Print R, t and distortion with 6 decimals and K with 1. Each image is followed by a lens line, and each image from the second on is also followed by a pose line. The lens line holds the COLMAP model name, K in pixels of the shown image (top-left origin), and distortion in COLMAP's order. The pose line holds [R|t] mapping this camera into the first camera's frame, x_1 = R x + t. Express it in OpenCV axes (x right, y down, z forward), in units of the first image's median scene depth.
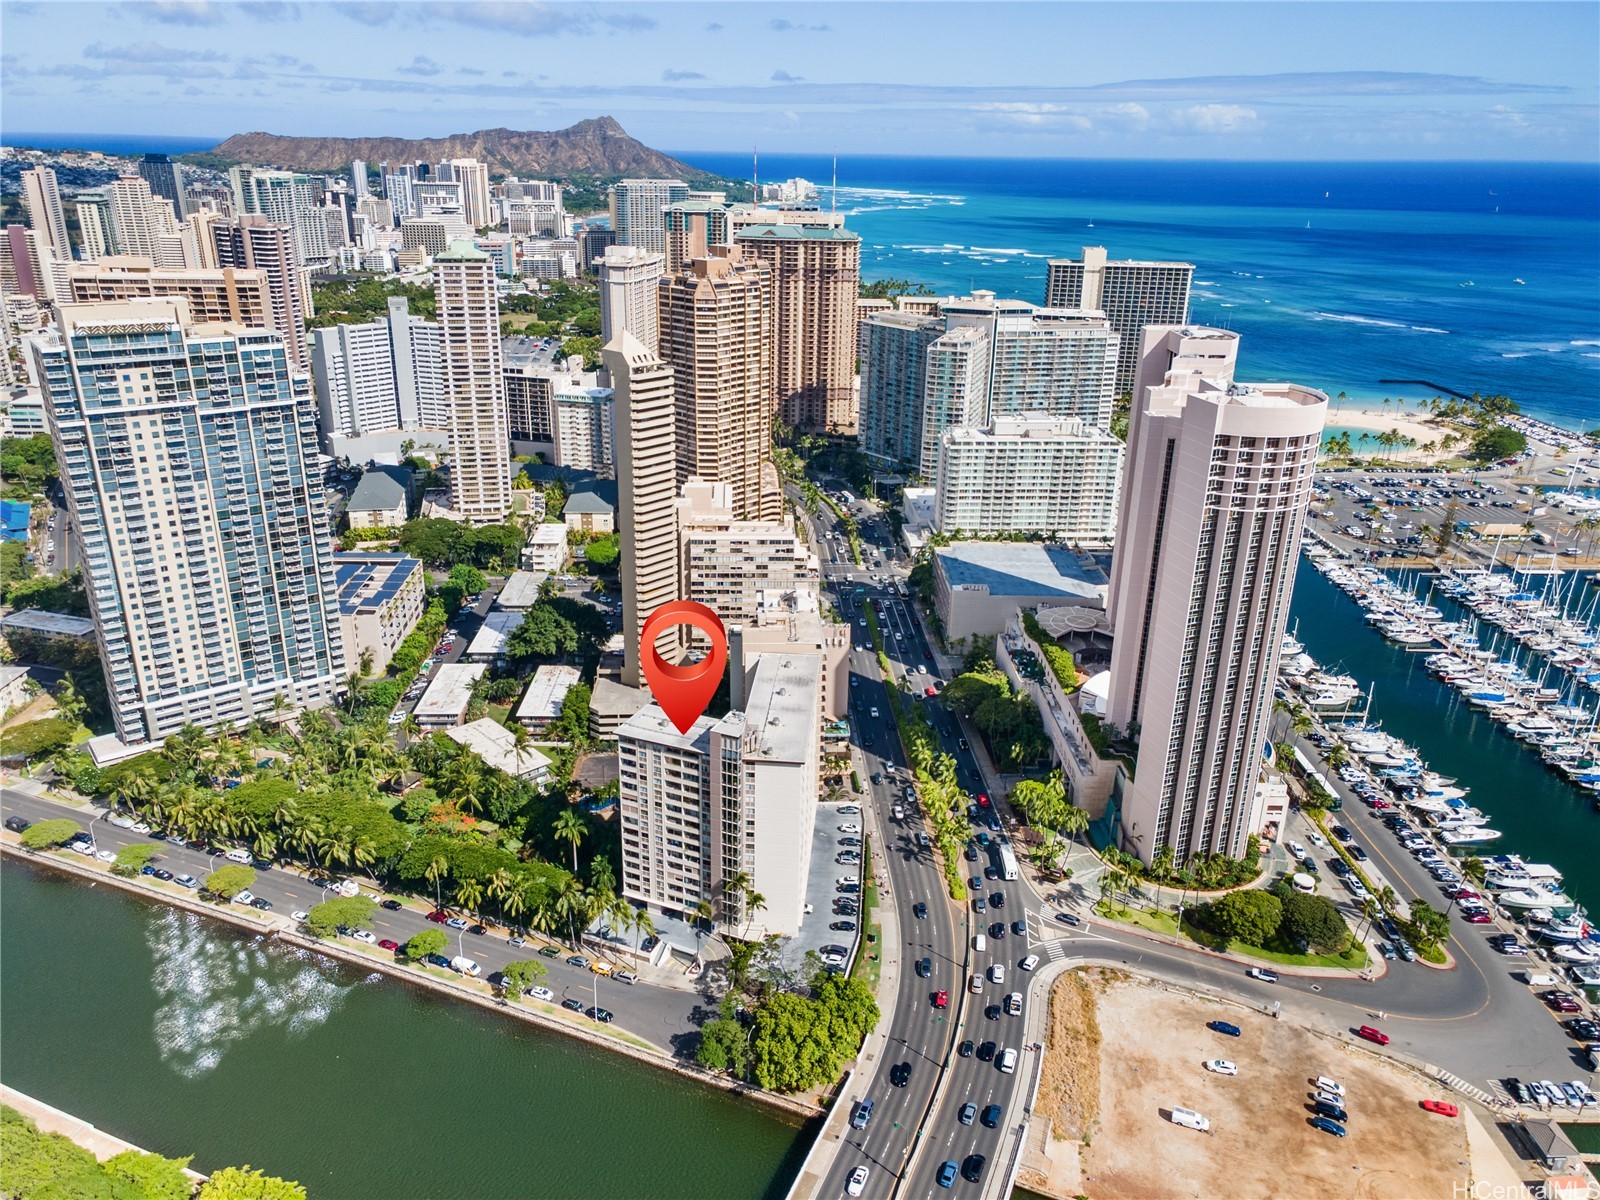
lens RADIAL K [[1162.7, 0, 794.2], [0, 1162.7, 604.1], [0, 0, 1]] dist [-0.000496, 0.062811]
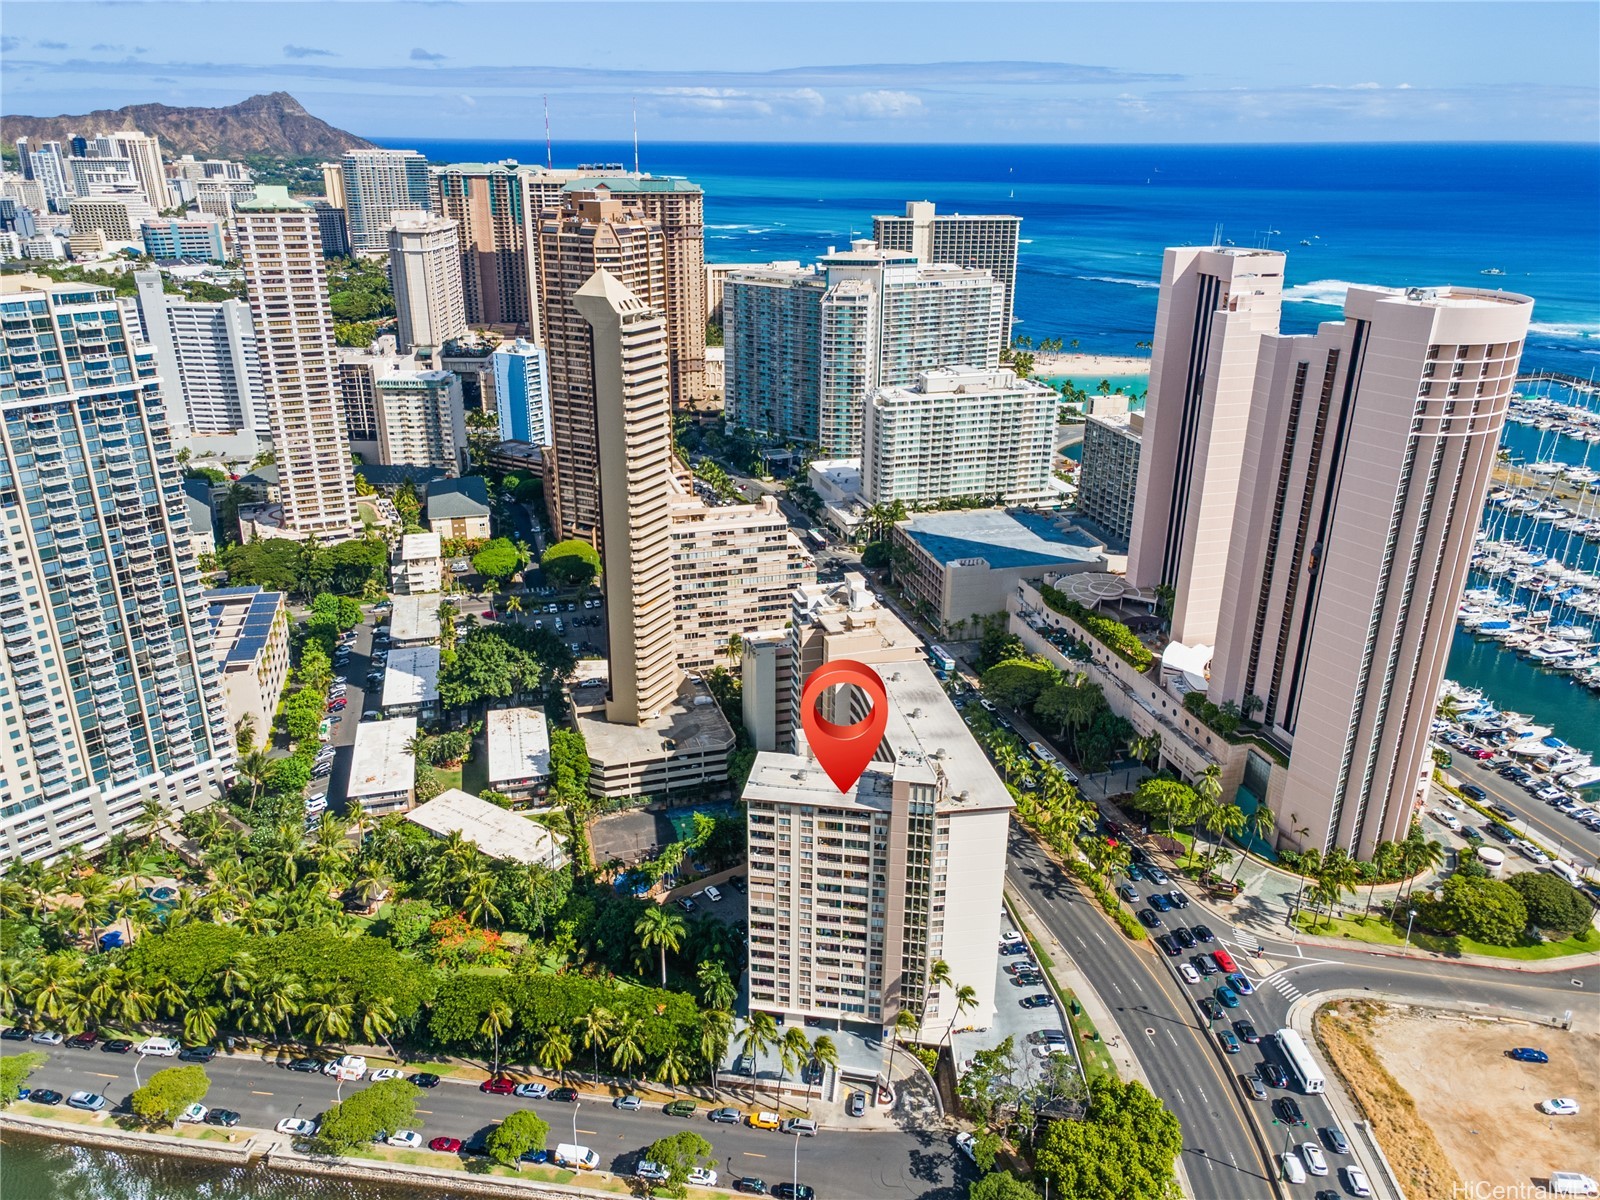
lens RADIAL K [[1162.7, 0, 794.2], [0, 1162.7, 604.1], [0, 0, 1]] dist [-0.000496, 0.062811]
pose [[0.969971, -0.099737, 0.221829, -0.197880], [0.097312, 0.995014, 0.021862, -0.017270], [-0.222904, 0.000381, 0.974840, 0.201454]]
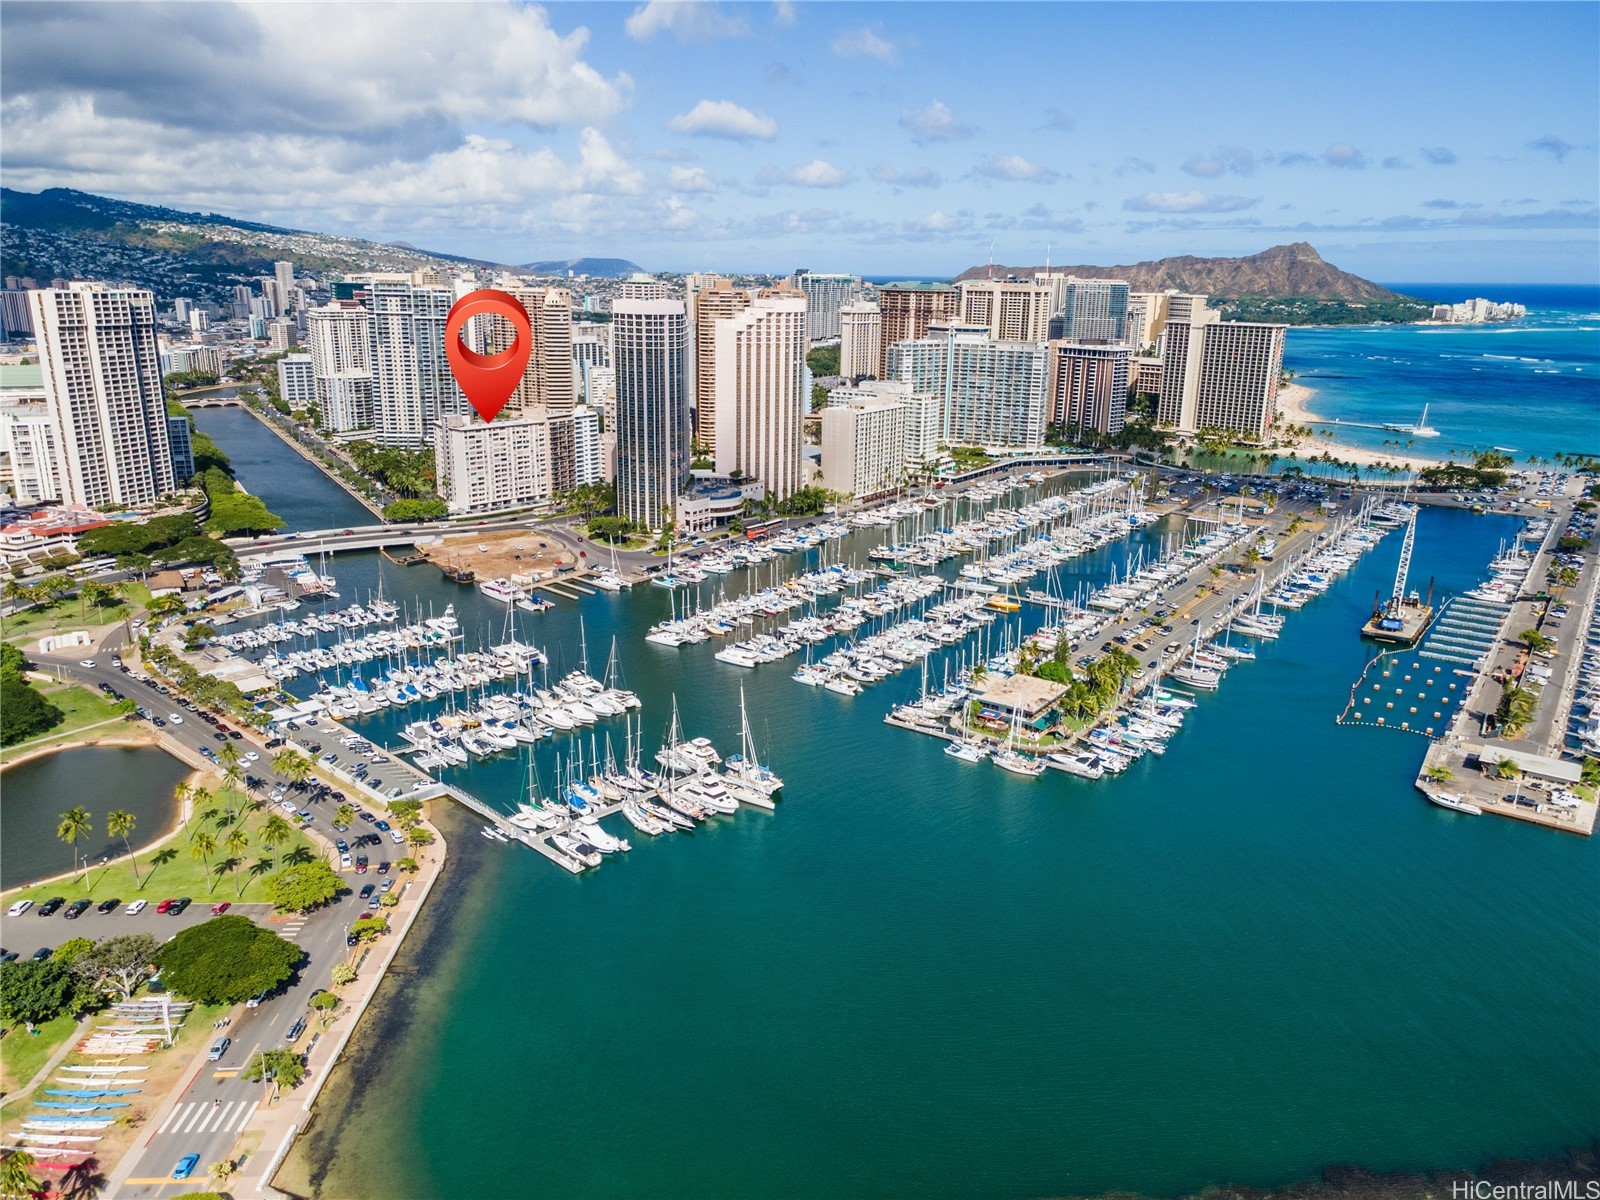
lens RADIAL K [[1162.7, 0, 794.2], [0, 1162.7, 604.1], [0, 0, 1]] dist [-0.000496, 0.062811]
pose [[0.800389, 0.162117, -0.577144, 1.491320], [-0.222248, 0.974379, -0.034517, 0.301709], [0.556761, 0.155896, 0.815912, -0.436278]]
